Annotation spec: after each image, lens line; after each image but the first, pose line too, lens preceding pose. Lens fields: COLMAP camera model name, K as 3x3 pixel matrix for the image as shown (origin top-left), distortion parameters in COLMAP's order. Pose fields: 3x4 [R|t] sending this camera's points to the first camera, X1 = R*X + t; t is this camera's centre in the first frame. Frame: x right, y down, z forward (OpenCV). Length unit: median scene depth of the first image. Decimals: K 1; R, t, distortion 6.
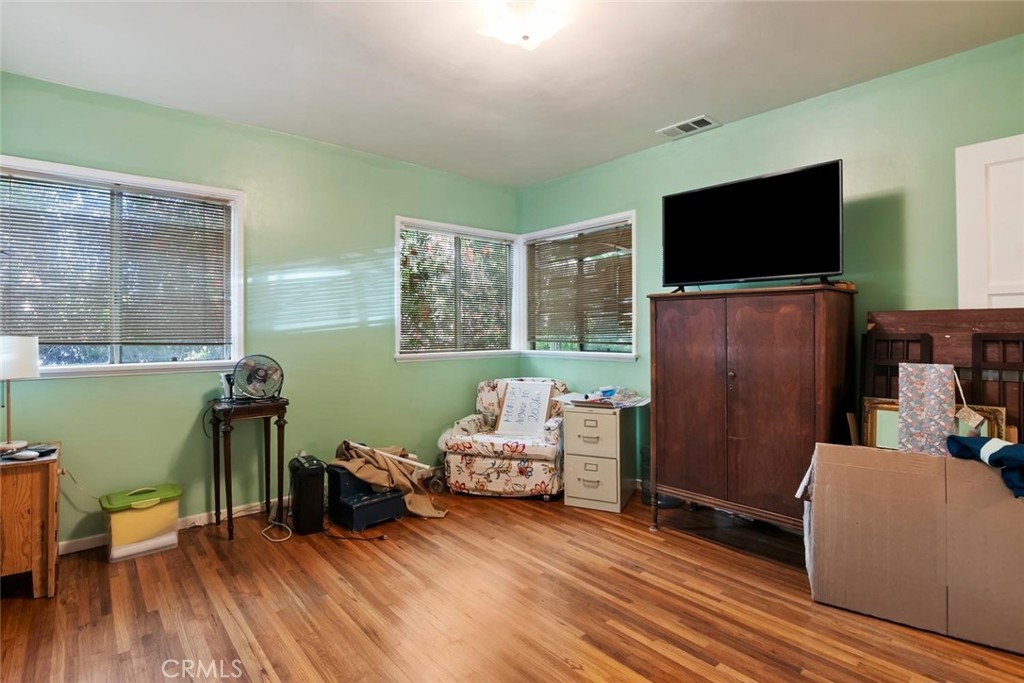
lens RADIAL K [[515.9, 0, 502.1], [0, 515.9, 319.8], [0, 0, 1]] dist [-0.000722, -0.000114]
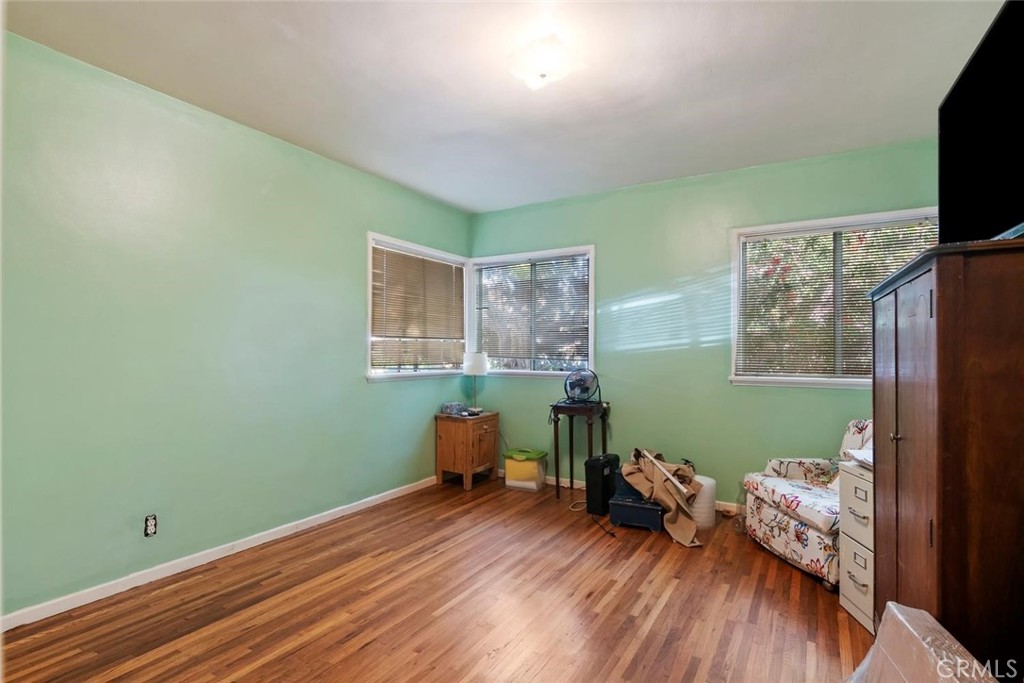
lens RADIAL K [[506.9, 0, 512.0], [0, 506.9, 341.5], [0, 0, 1]] dist [-0.005125, -0.000982]
pose [[0.325966, -0.012615, -0.945297, 0.725516], [0.013620, 0.999870, -0.008647, 0.007772], [0.945284, -0.010057, 0.326095, 0.426447]]
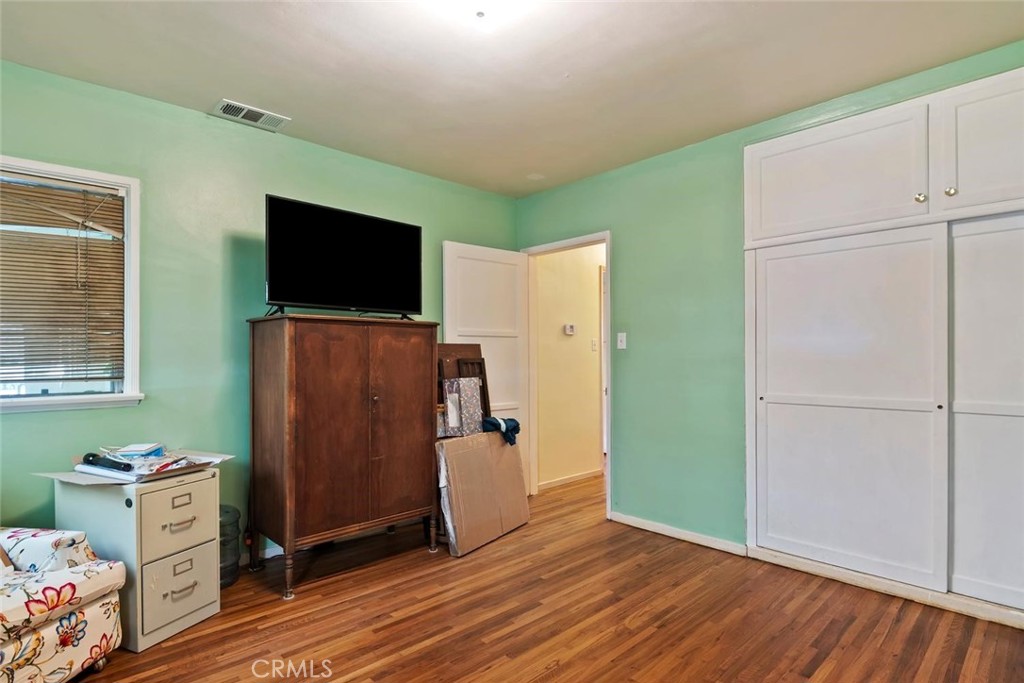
lens RADIAL K [[535.7, 0, 511.0], [0, 535.7, 350.7], [0, 0, 1]] dist [-0.001942, -0.001014]
pose [[-0.056399, 0.012381, 0.998332, -0.604214], [-0.013612, 0.999821, -0.013168, 0.016587], [-0.998315, -0.014332, -0.056221, 0.713138]]
